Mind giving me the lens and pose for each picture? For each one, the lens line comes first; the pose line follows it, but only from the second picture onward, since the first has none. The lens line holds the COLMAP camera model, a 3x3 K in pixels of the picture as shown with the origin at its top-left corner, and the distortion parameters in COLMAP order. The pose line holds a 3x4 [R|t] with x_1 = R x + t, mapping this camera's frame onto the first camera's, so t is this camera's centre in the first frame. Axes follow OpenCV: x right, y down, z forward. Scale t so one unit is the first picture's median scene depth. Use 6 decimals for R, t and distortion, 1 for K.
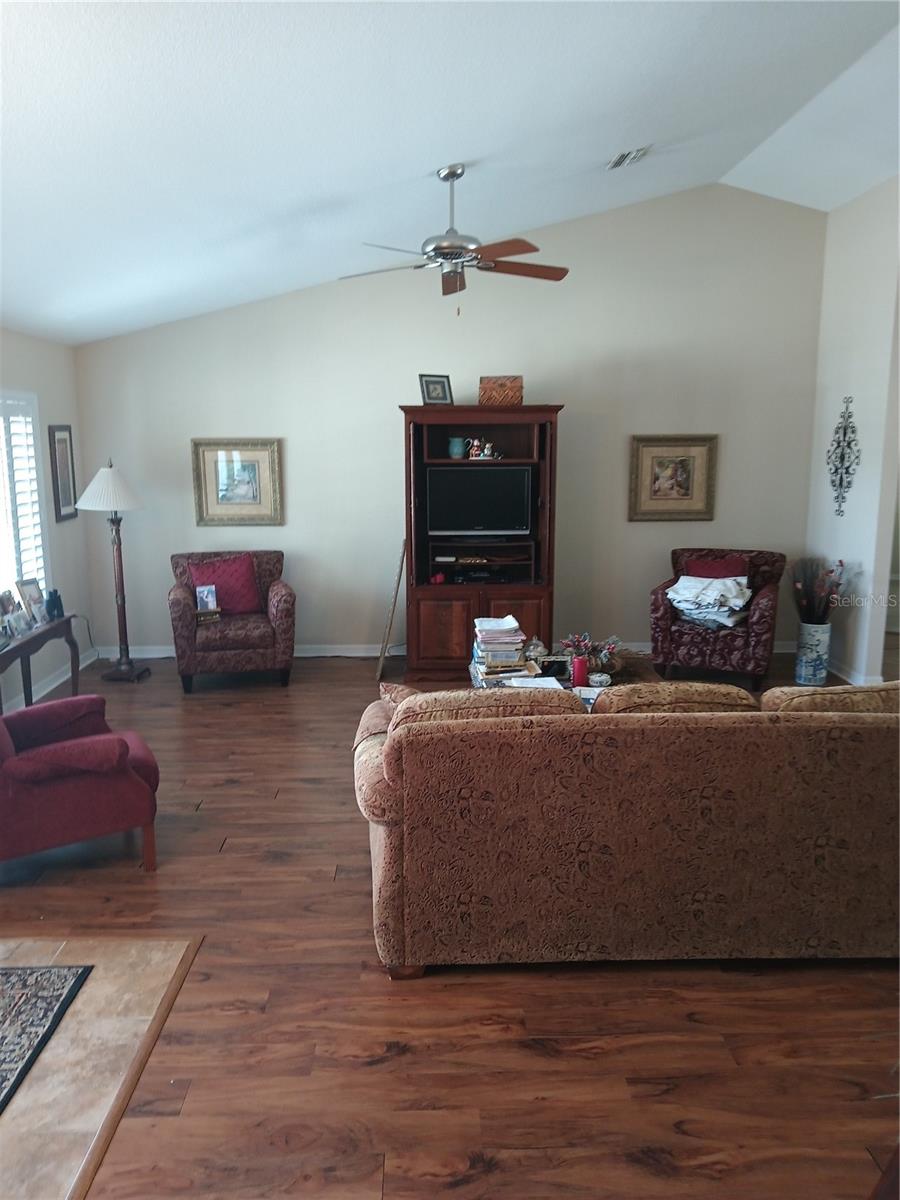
lens RADIAL K [[907.3, 0, 450.9], [0, 907.3, 601.2], [0, 0, 1]] dist [-0.001740, 0.004622]
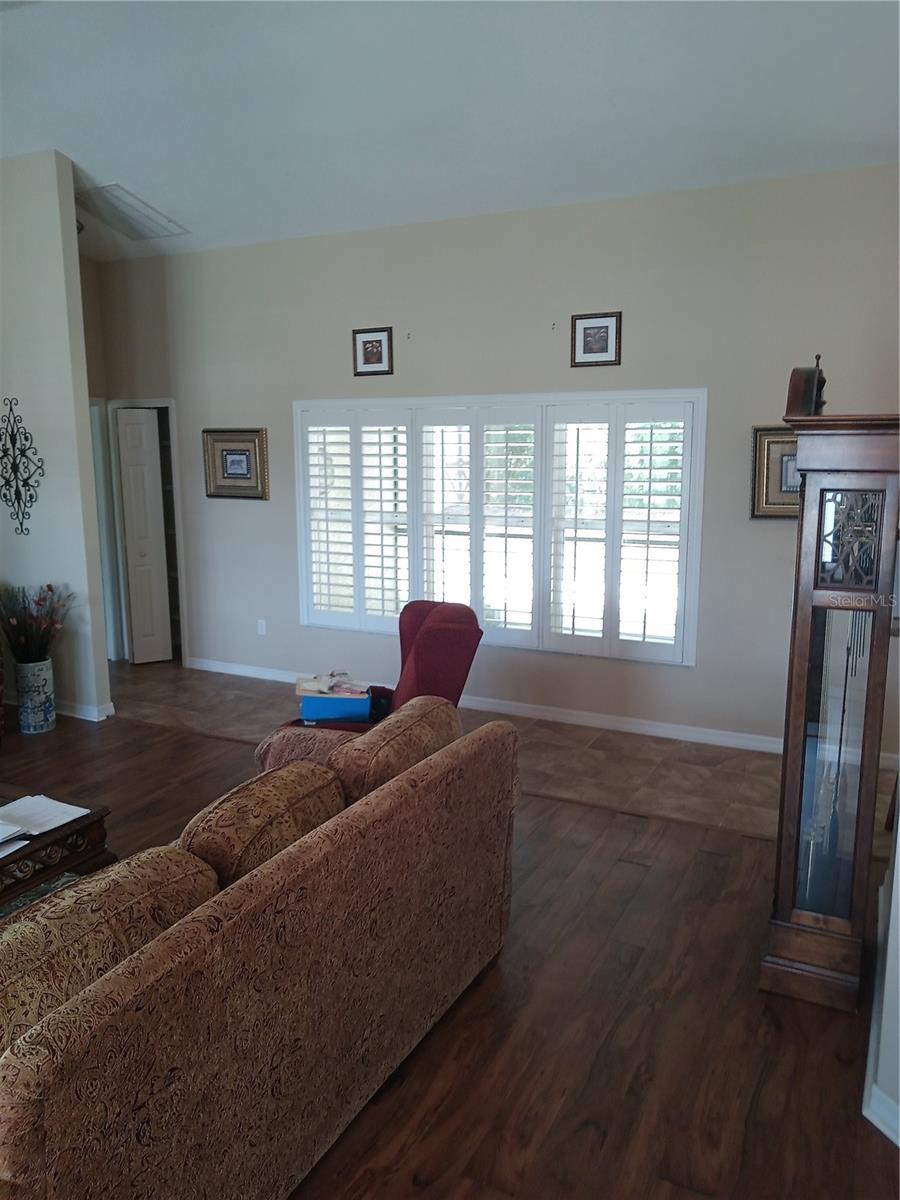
lens RADIAL K [[907.3, 0, 451.1], [0, 907.3, 597.8], [0, 0, 1]] dist [-0.001740, 0.004622]
pose [[0.486120, -0.151635, 0.860636, -0.138100], [0.158144, 0.983835, 0.084016, -0.044713], [-0.859464, 0.095263, 0.502242, 0.225420]]
